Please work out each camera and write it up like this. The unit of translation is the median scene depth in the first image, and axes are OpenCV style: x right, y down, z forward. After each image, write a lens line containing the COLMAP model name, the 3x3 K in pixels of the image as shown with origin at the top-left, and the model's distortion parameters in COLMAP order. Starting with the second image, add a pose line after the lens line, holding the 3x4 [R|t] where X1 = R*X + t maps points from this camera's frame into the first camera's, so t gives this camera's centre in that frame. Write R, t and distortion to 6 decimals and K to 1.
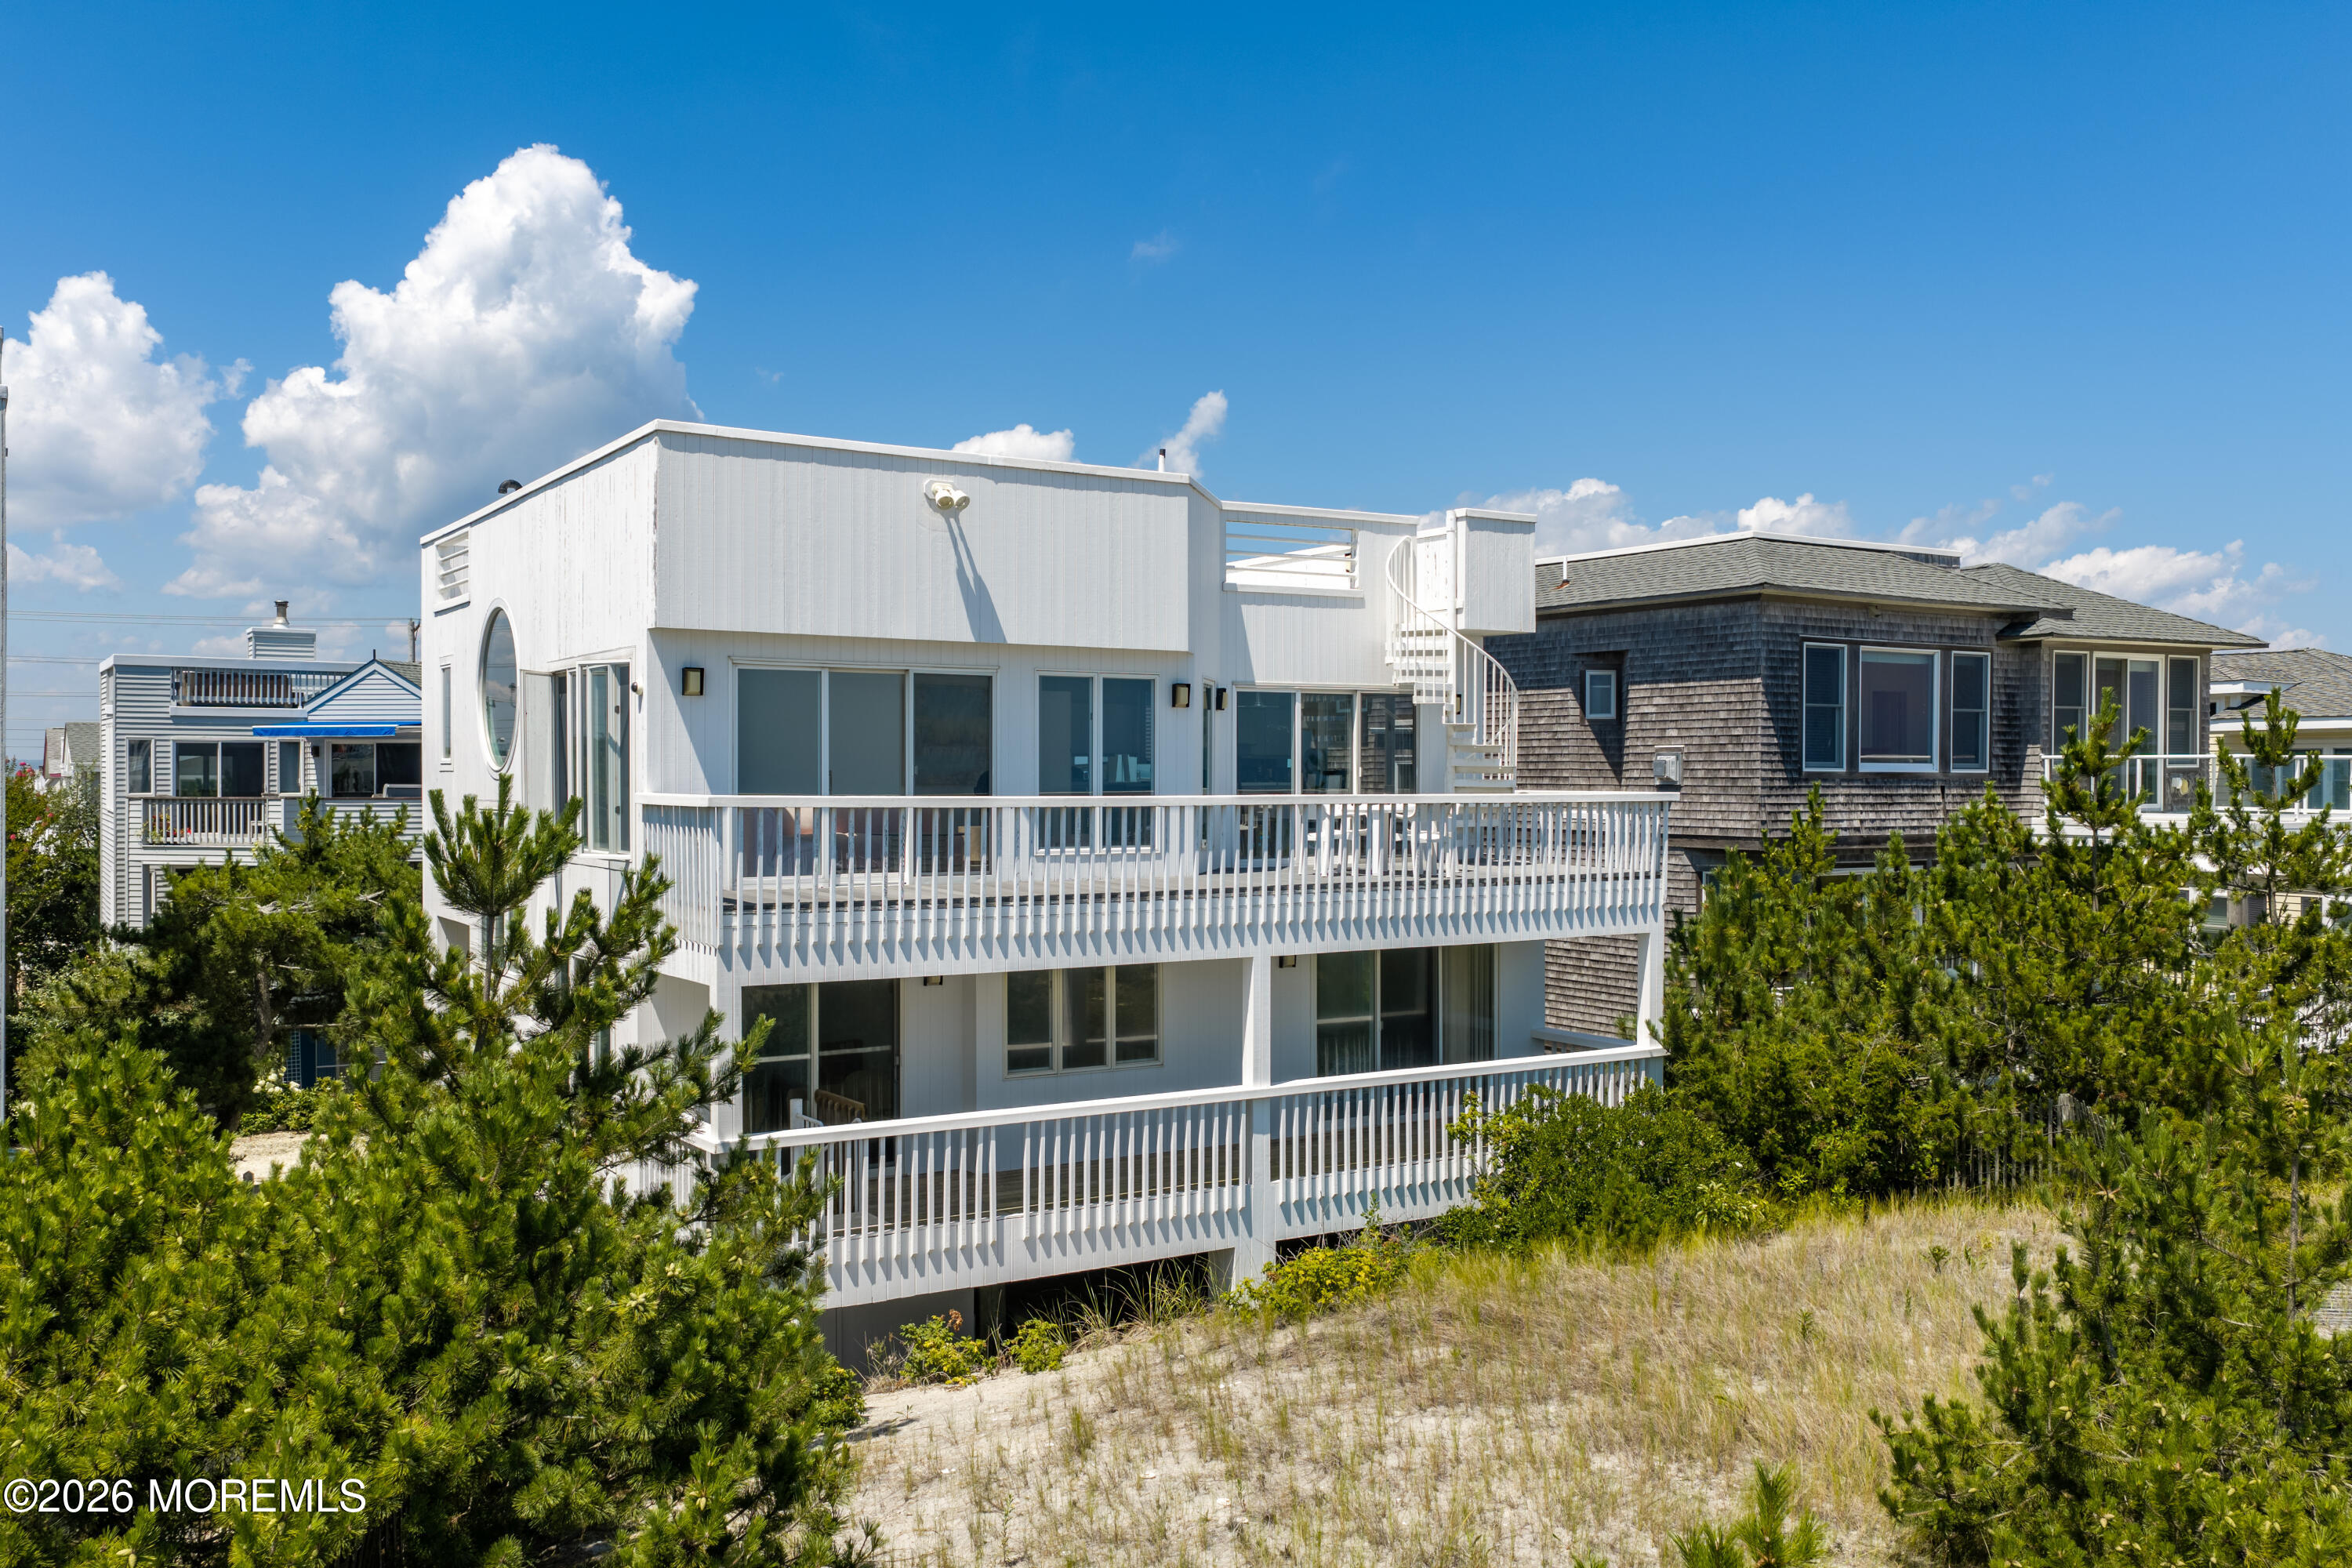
lens RADIAL K [[1966.4, 0, 1176.0], [0, 1966.4, 784.0], [0, 0, 1]] dist [-0.042625, -0.004739]
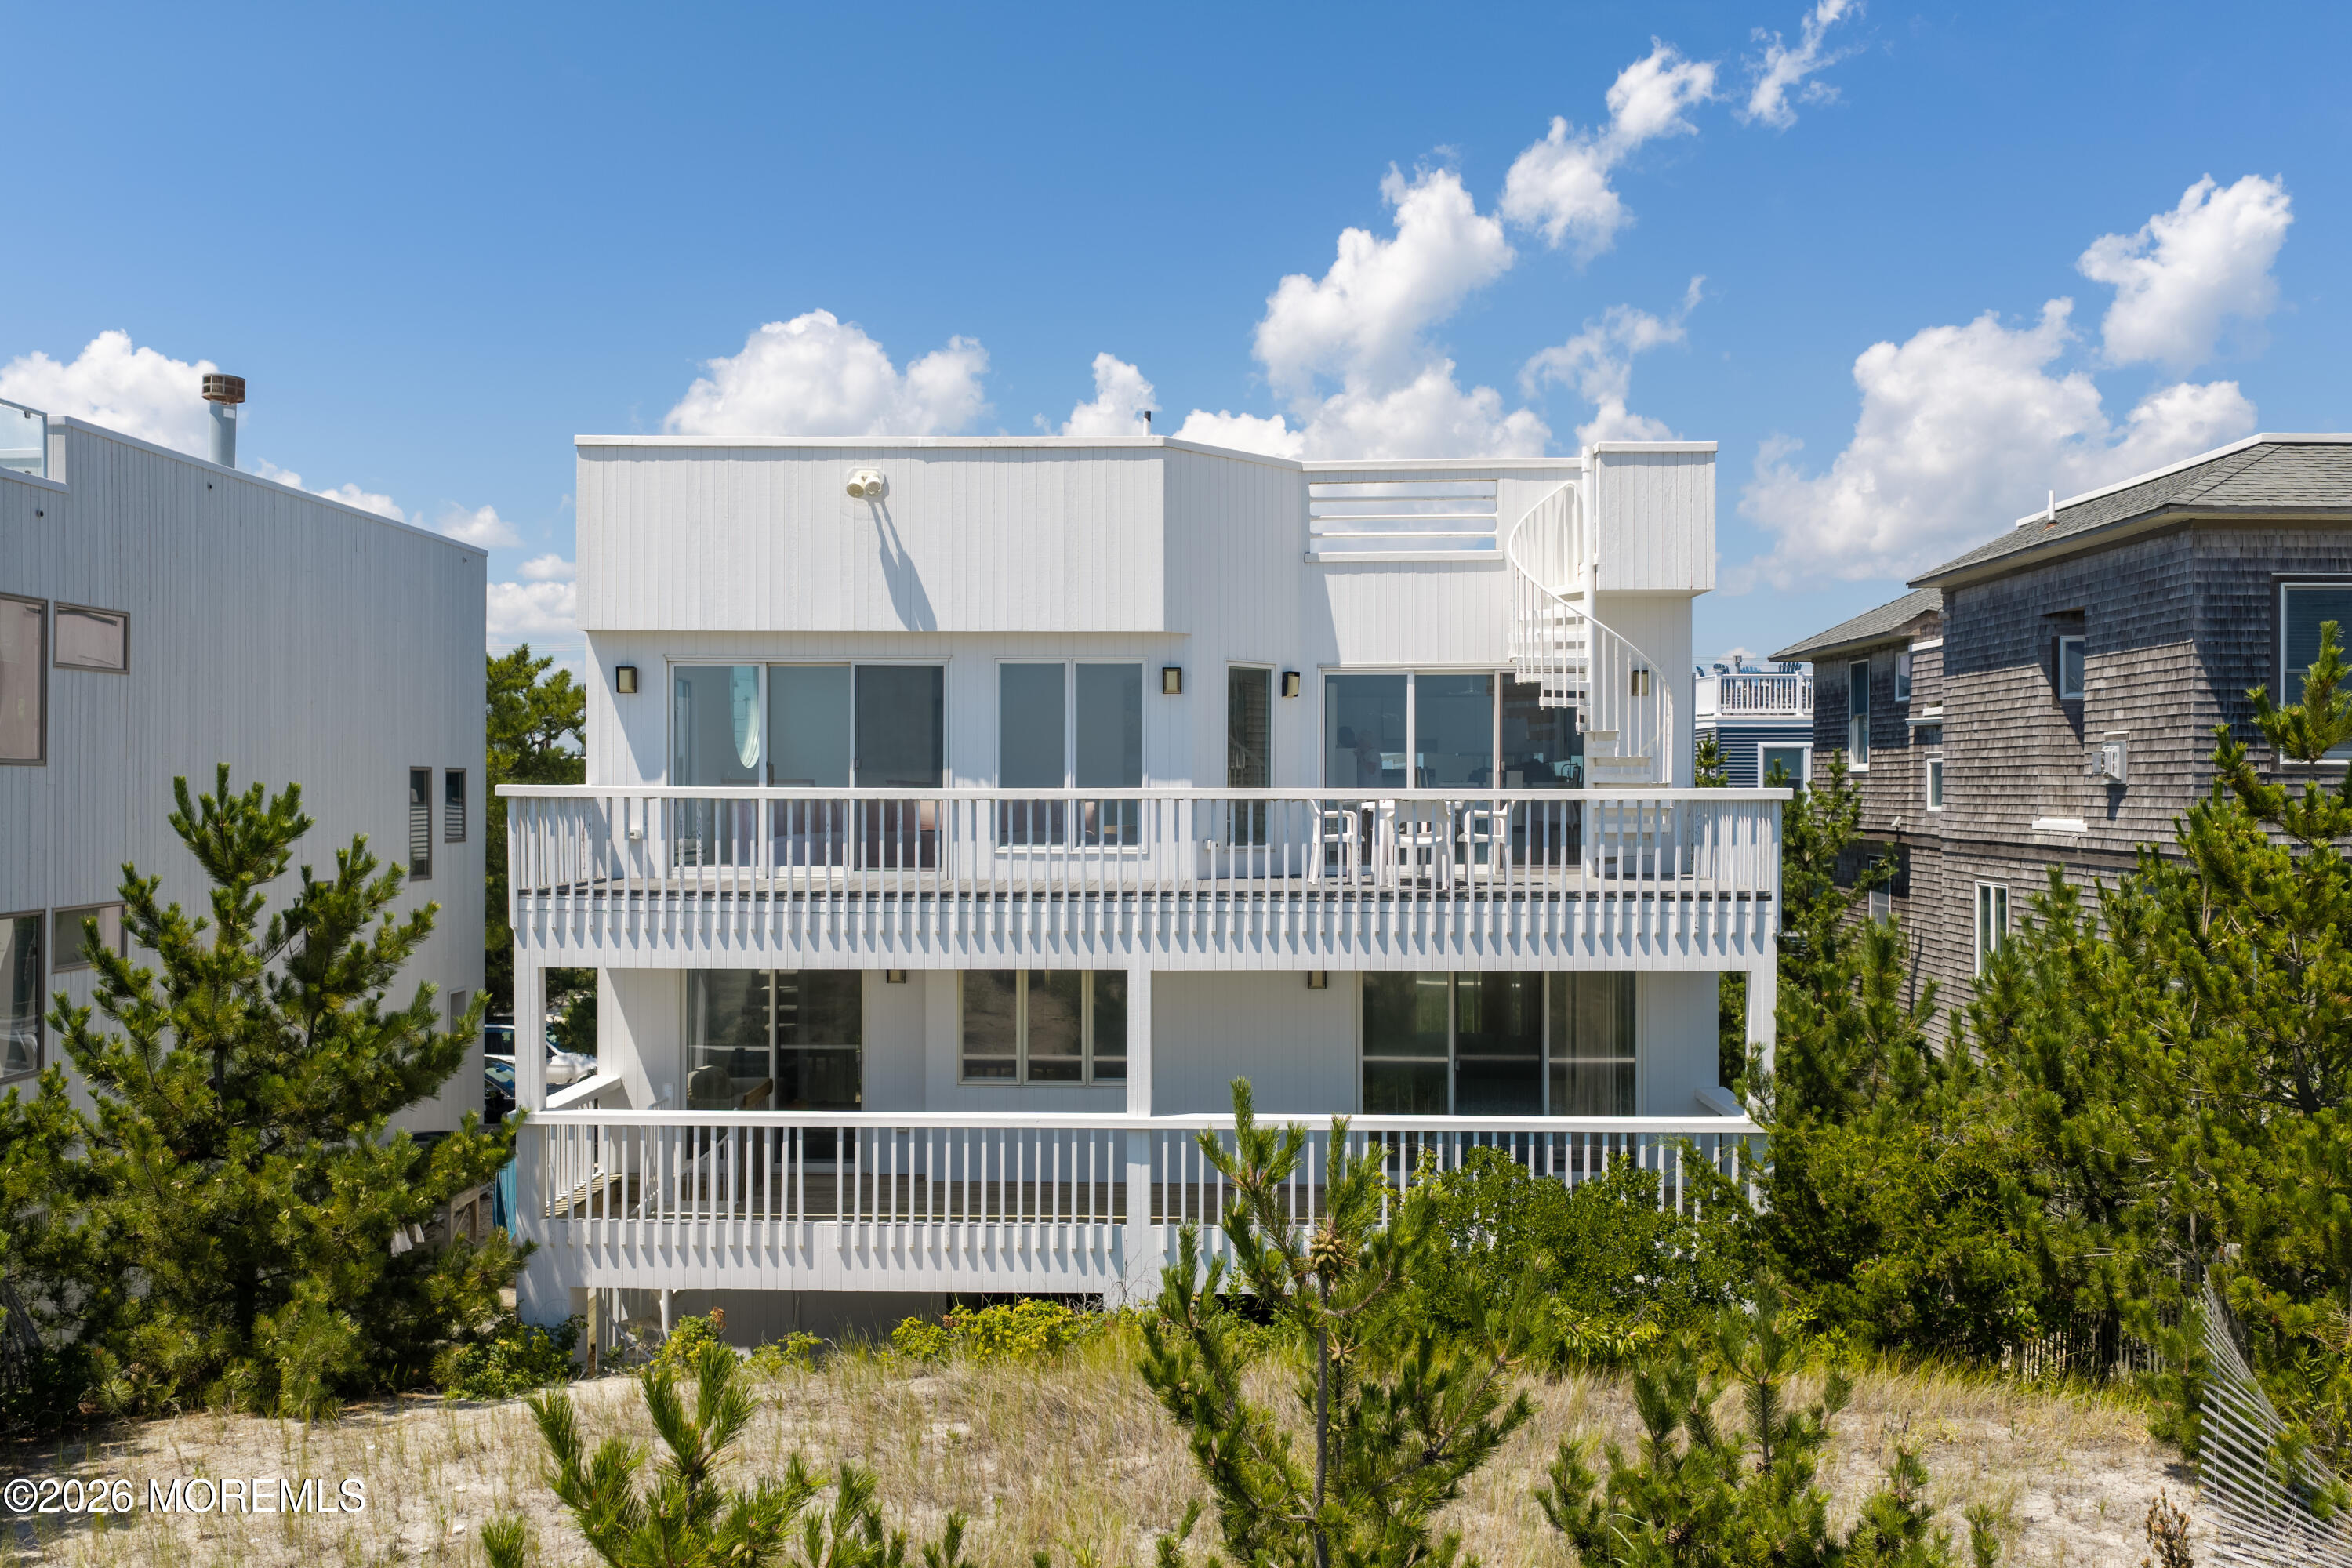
lens RADIAL K [[1900.0, 0, 1166.2], [0, 1900.0, 752.9], [0, 0, 1]] dist [0.038323, -0.002339]
pose [[0.834659, -0.005345, -0.550742, 0.509835], [-0.004310, 0.999859, -0.016235, 0.003266], [0.550751, 0.015924, 0.834518, 0.269692]]
